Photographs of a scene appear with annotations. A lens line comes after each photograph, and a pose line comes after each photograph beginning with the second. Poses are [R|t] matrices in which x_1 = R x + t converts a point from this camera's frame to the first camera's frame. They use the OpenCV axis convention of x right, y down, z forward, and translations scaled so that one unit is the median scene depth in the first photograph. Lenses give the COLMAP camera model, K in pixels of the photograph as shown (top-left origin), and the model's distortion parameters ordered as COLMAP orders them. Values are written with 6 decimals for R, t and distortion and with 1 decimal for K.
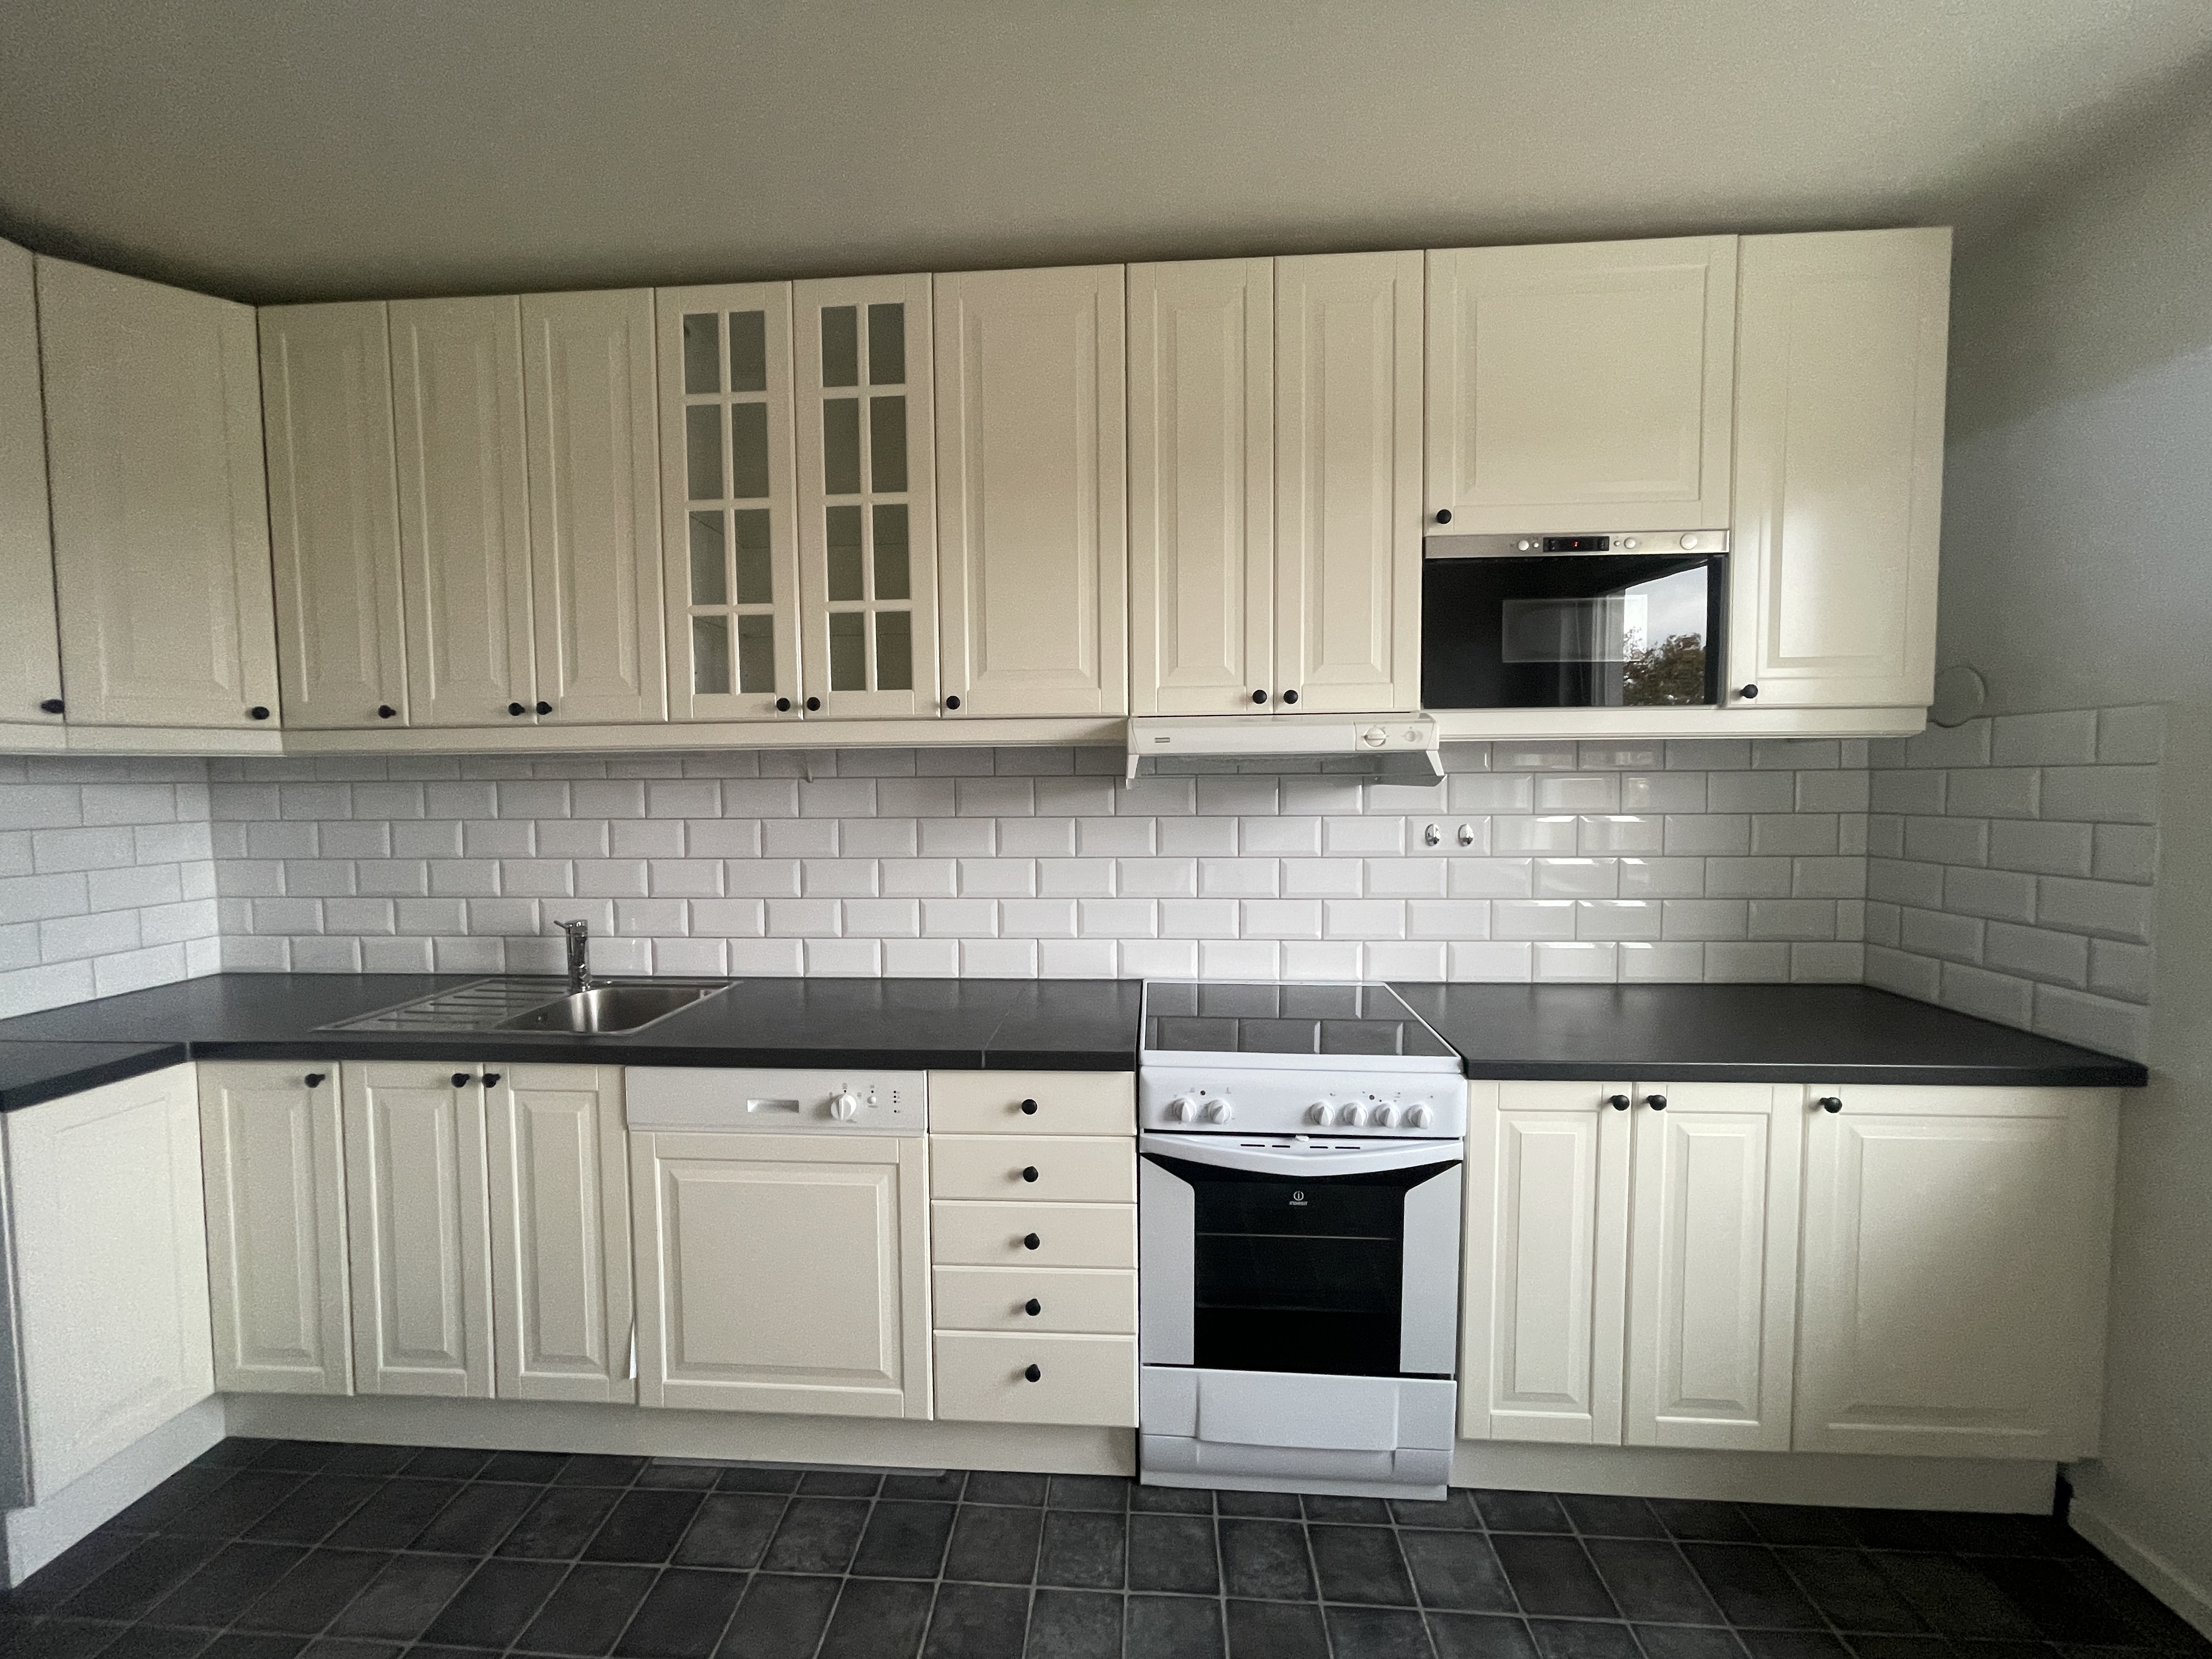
lens RADIAL K [[878.6, 0, 1106.0], [0, 878.6, 829.5], [0, 0, 1]] dist [-0.013643, 0.007139]
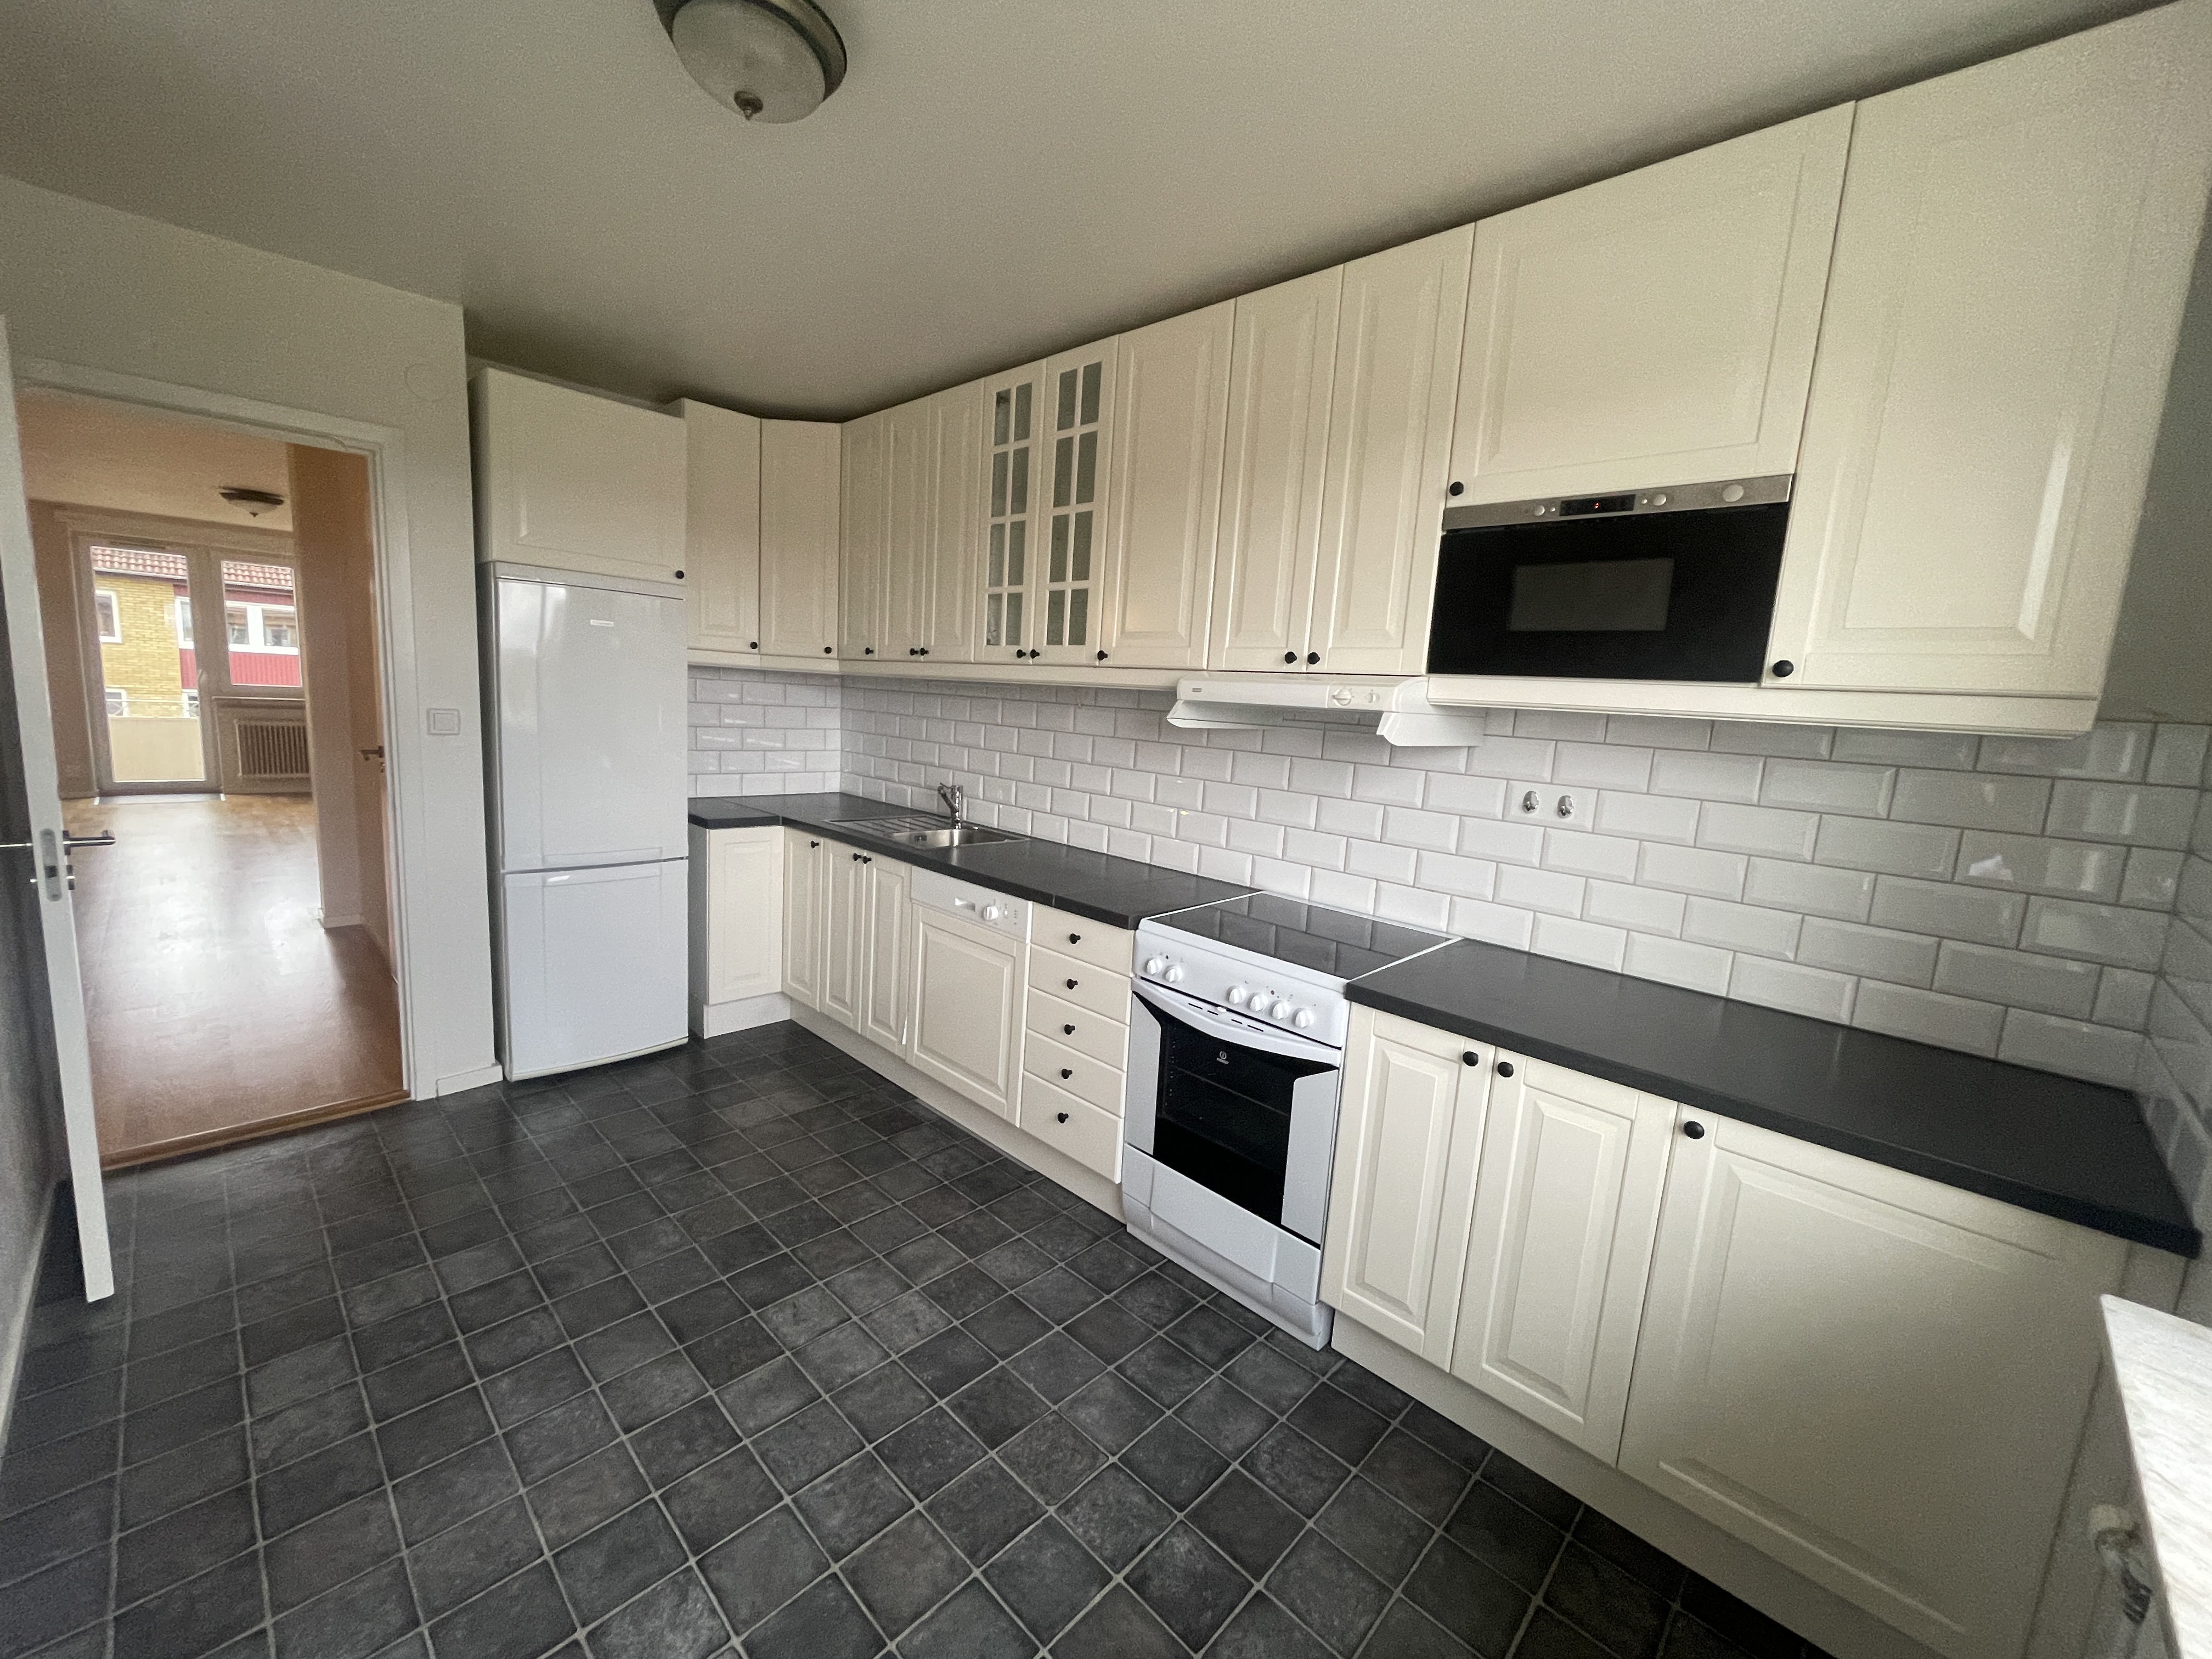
lens RADIAL K [[889.3, 0, 1098.7], [0, 889.3, 833.1], [0, 0, 1]] dist [-0.001510, -0.000326]
pose [[0.758602, 0.154392, -0.632998, 0.780223], [-0.106068, 0.987823, 0.113821, -0.026760], [0.642863, -0.019204, 0.765740, -0.091769]]
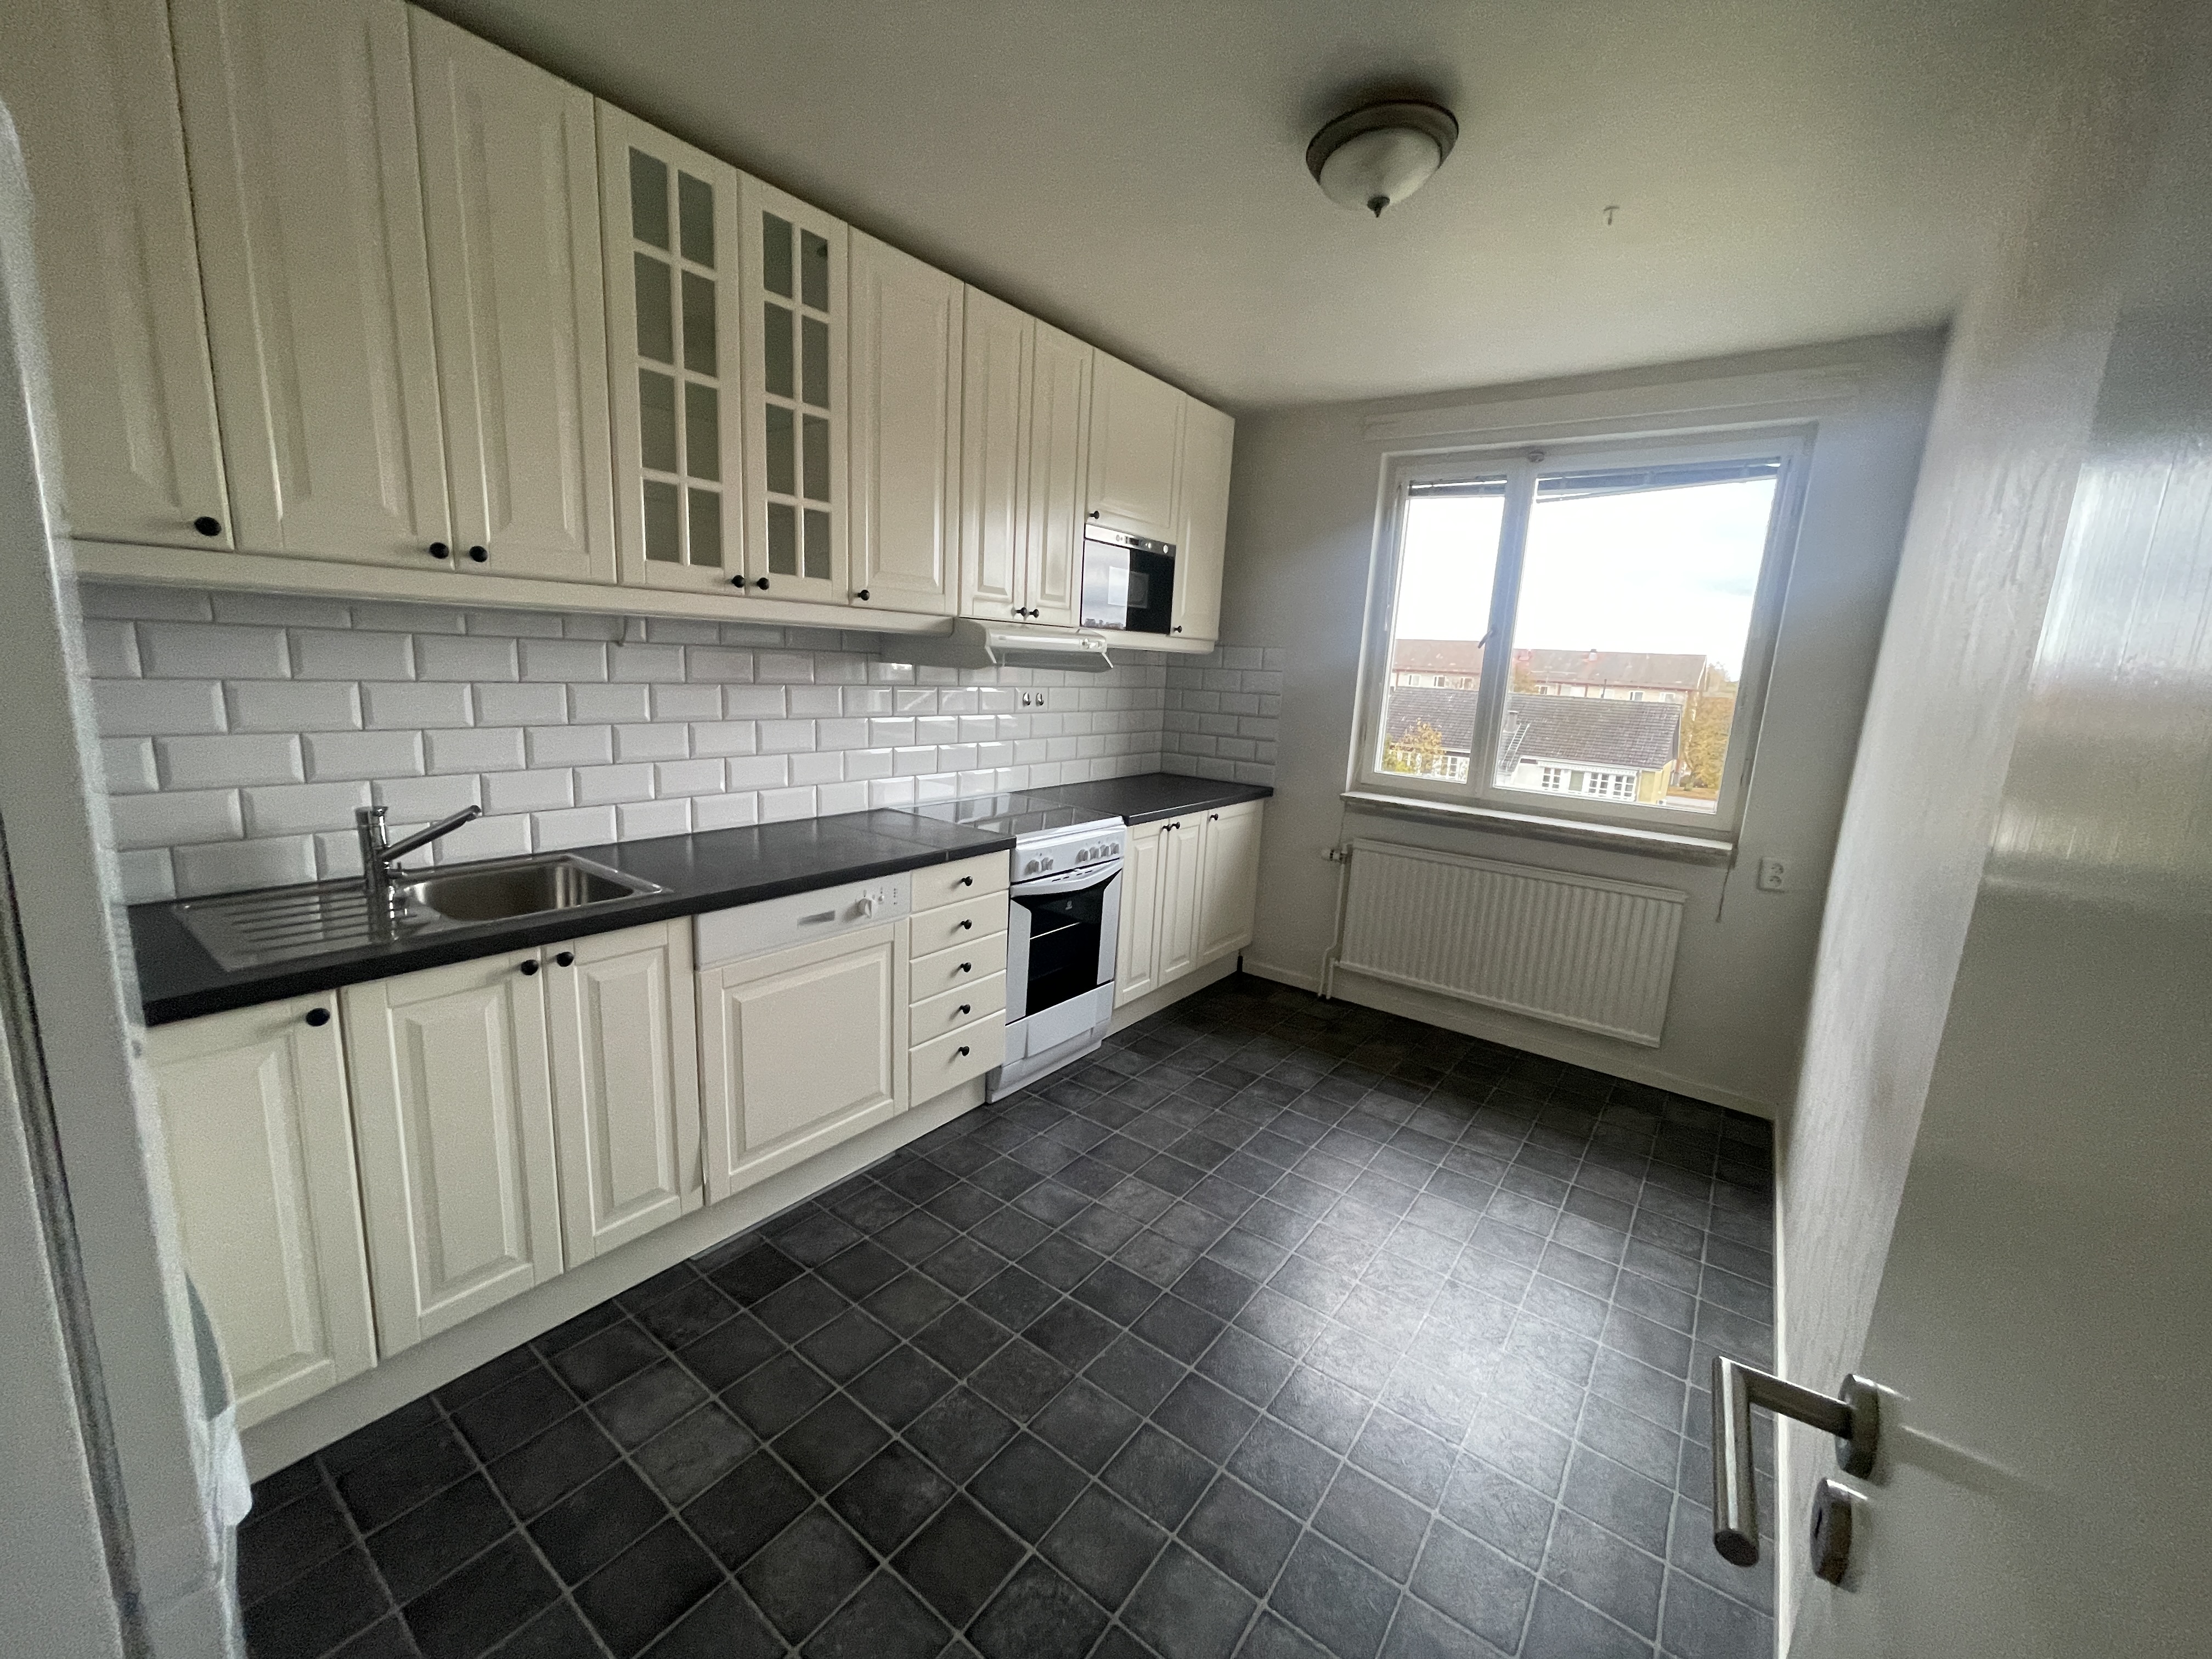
lens RADIAL K [[879.2, 0, 1089.5], [0, 879.2, 827.2], [0, 0, 1]] dist [-0.011209, -0.000030]
pose [[0.552584, -0.121788, 0.824511, -1.115260], [-0.008256, 0.988418, 0.151532, -0.007613], [-0.833417, -0.090542, 0.545178, 0.002698]]
